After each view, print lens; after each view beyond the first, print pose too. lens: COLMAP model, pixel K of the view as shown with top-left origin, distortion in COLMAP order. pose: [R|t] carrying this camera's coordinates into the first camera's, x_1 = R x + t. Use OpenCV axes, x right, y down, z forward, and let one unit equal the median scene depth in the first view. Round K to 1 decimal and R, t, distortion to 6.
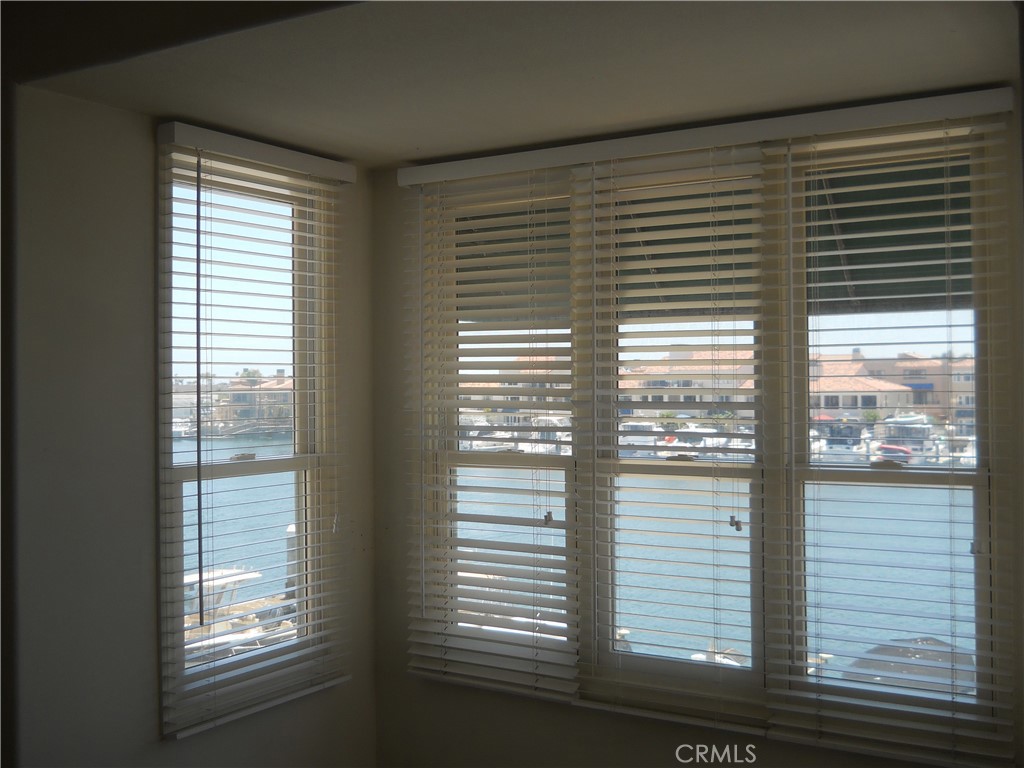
lens RADIAL K [[1152.4, 0, 481.9], [0, 1152.4, 362.7], [0, 0, 1]] dist [-0.047215, 0.003188]
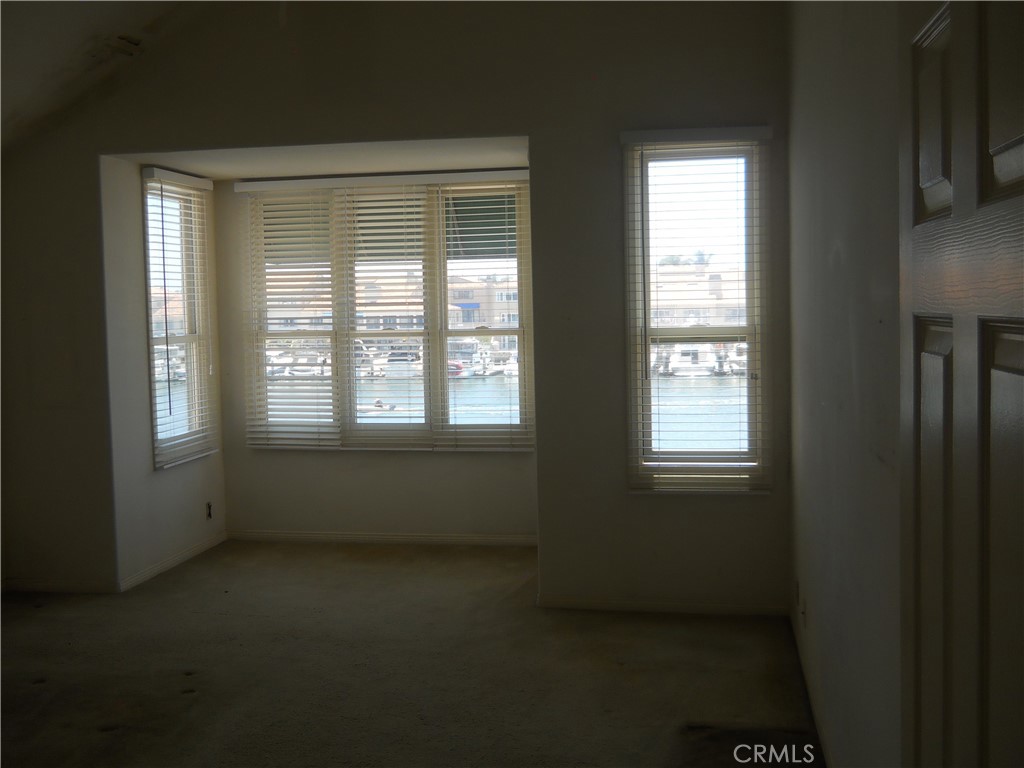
lens RADIAL K [[1152.4, 0, 481.9], [0, 1152.4, 362.7], [0, 0, 1]] dist [-0.047215, 0.003188]
pose [[0.929257, -0.032075, 0.368038, -0.443092], [0.007246, 0.997615, 0.068648, -0.000473], [-0.369362, -0.061125, 0.927273, -1.018627]]
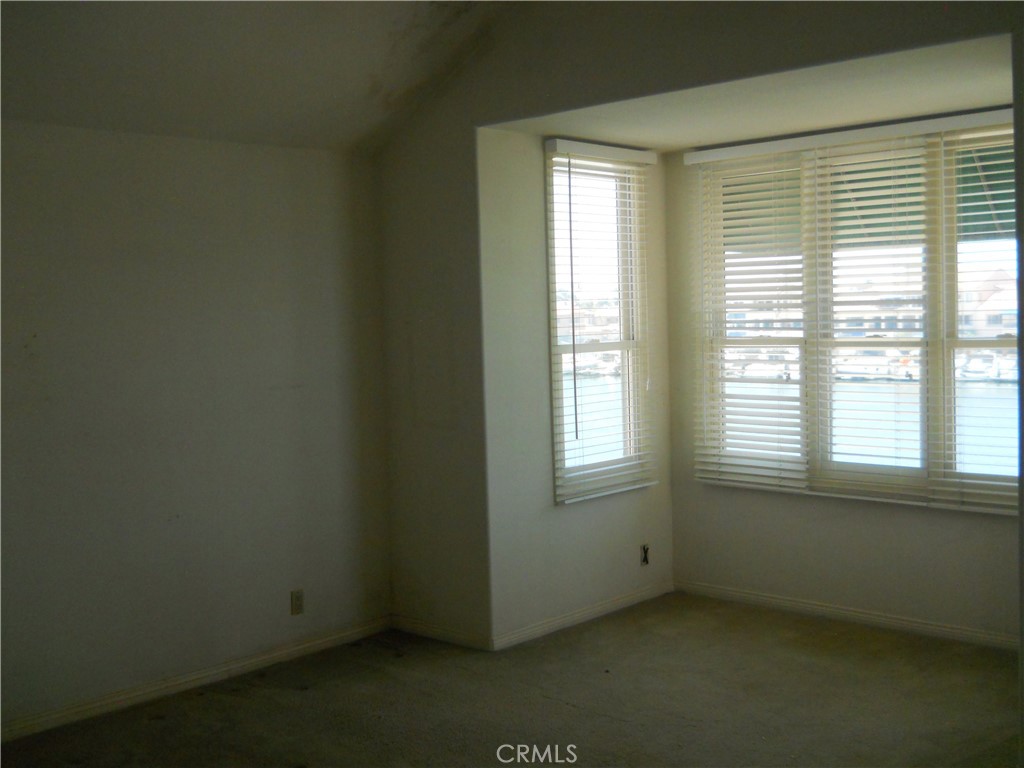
lens RADIAL K [[1125.0, 0, 477.5], [0, 1125.0, 360.2], [0, 0, 1]] dist [-0.035309, -0.012474]
pose [[0.979772, -0.011237, -0.199802, -0.051966], [0.023610, 0.997940, 0.059651, 0.010882], [0.198720, -0.063162, 0.978019, -0.589994]]
